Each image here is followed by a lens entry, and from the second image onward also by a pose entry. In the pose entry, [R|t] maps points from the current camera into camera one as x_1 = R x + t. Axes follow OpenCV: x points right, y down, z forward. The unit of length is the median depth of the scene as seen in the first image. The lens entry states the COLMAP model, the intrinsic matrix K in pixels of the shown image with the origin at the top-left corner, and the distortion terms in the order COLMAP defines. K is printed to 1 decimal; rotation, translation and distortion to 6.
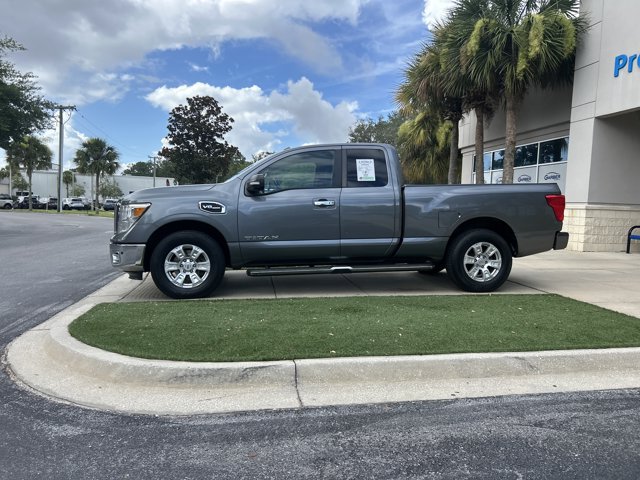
lens RADIAL K [[486.2, 0, 325.1], [0, 486.2, 236.2], [0, 0, 1]] dist [0.044422, -0.044287]
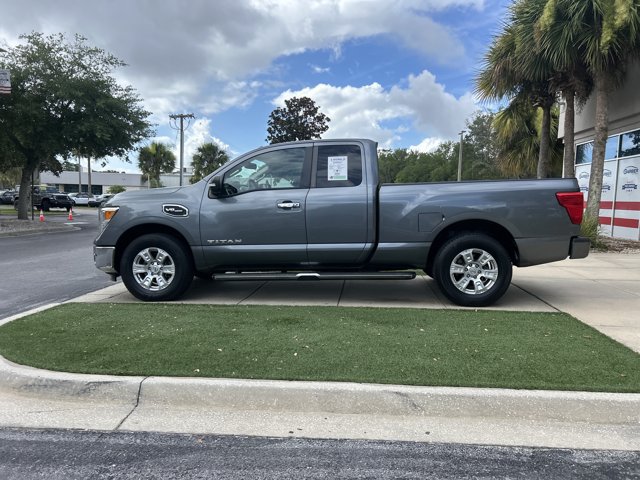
lens RADIAL K [[486.2, 0, 322.8], [0, 486.2, 243.7], [0, 0, 1]] dist [0.044422, -0.044287]
pose [[0.968960, 0.011204, -0.246964, 0.272694], [-0.006233, 0.999762, 0.020902, -0.012645], [0.247140, -0.018714, 0.968799, 0.098648]]
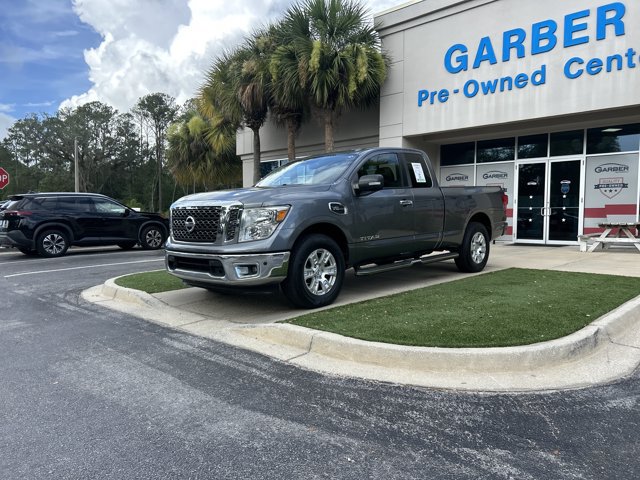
lens RADIAL K [[486.2, 0, 325.1], [0, 486.2, 243.1], [0, 0, 1]] dist [0.044422, -0.044287]
pose [[0.794141, -0.063735, 0.604383, -0.745043], [0.062989, 0.997762, 0.022452, -0.012625], [-0.604461, 0.020240, 0.796378, 0.227339]]
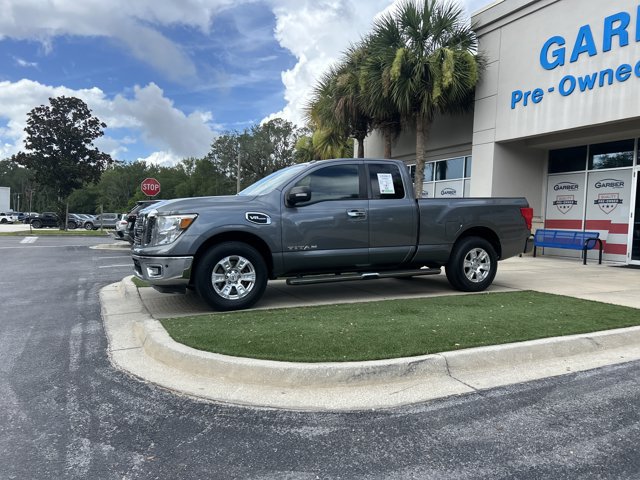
lens RADIAL K [[486.2, 0, 323.1], [0, 486.2, 245.2], [0, 0, 1]] dist [0.044422, -0.044287]
pose [[0.957926, -0.018440, 0.286423, -0.349002], [0.020616, 0.999777, -0.004582, 0.003372], [-0.286275, 0.010294, 0.958092, -0.000365]]
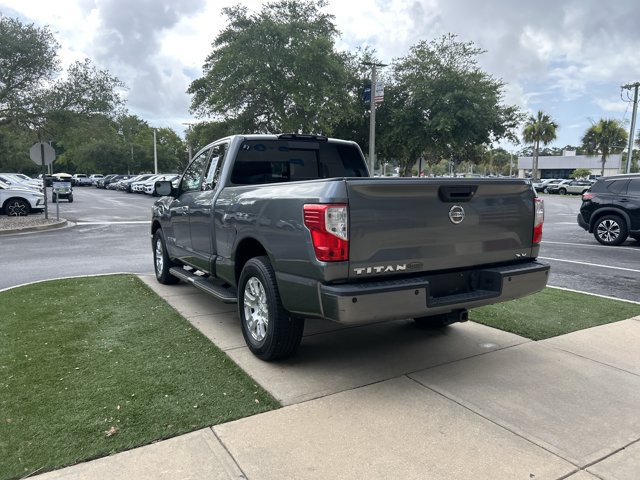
lens RADIAL K [[486.2, 0, 323.3], [0, 486.2, 239.3], [0, 0, 1]] dist [0.044422, -0.044287]
pose [[0.356226, 0.086945, -0.930346, 0.915827], [-0.048948, 0.996031, 0.074341, -0.085676], [0.933117, 0.019056, 0.359068, 0.841817]]
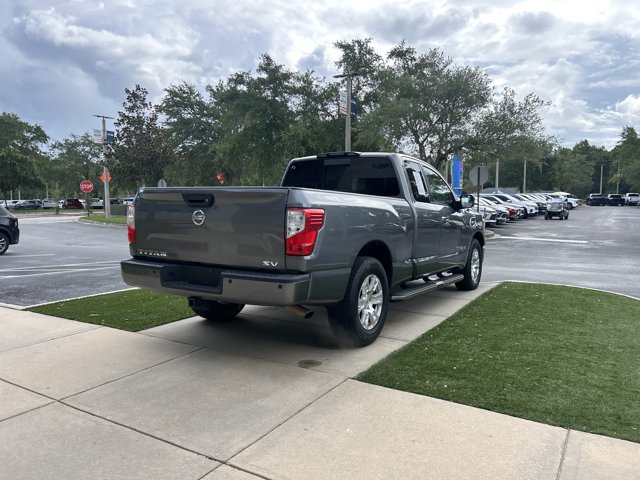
lens RADIAL K [[486.2, 0, 323.2], [0, 486.2, 236.9], [0, 0, 1]] dist [0.044422, -0.044287]
pose [[-0.659378, 0.031106, -0.751168, 0.844518], [-0.064562, 0.993110, 0.097798, -0.127576], [0.749035, 0.112983, -0.652826, 1.695880]]
